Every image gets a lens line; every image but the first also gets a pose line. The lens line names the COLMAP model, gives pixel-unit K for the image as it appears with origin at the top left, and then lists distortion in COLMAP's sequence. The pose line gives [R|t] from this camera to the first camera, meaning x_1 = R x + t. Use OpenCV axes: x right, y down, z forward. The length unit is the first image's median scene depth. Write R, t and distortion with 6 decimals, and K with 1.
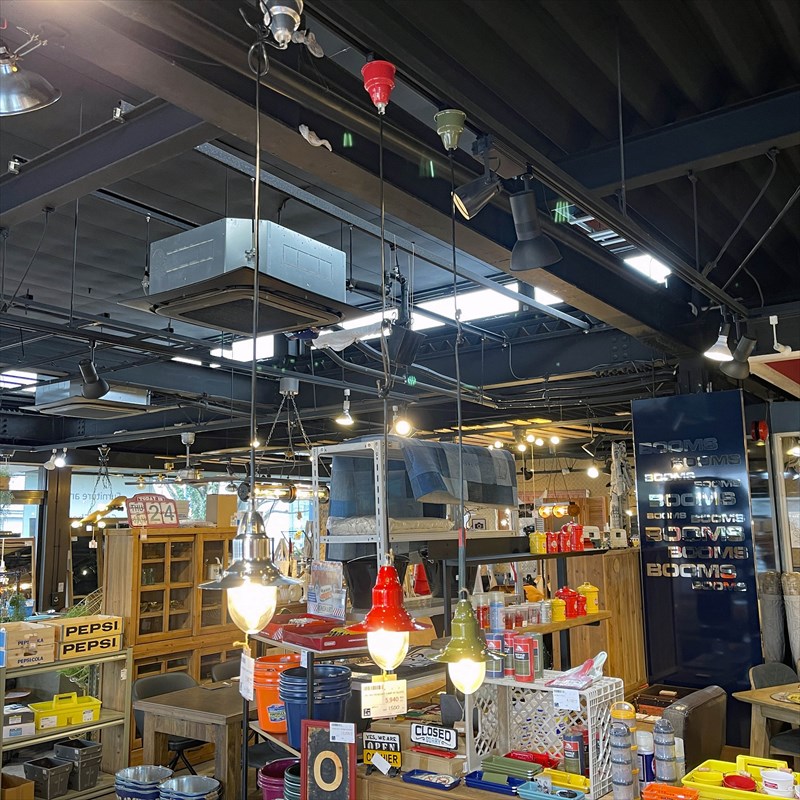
lens RADIAL K [[810.8, 0, 399.4], [0, 810.8, 415.8], [0, 0, 1]] dist [0.089637, -0.170021]
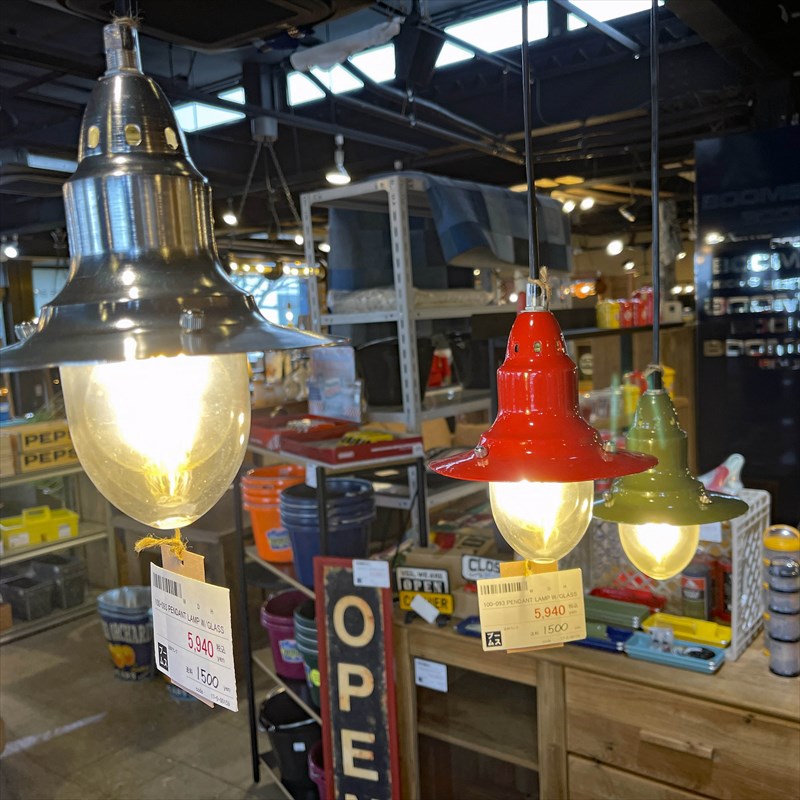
lens RADIAL K [[810.8, 0, 399.4], [0, 810.8, 415.8], [0, 0, 1]] dist [0.089637, -0.170021]
pose [[0.999445, -0.031736, 0.010081, -0.036237], [0.028270, 0.968658, 0.246784, 0.057040], [-0.017597, -0.246363, 0.969018, 0.255318]]
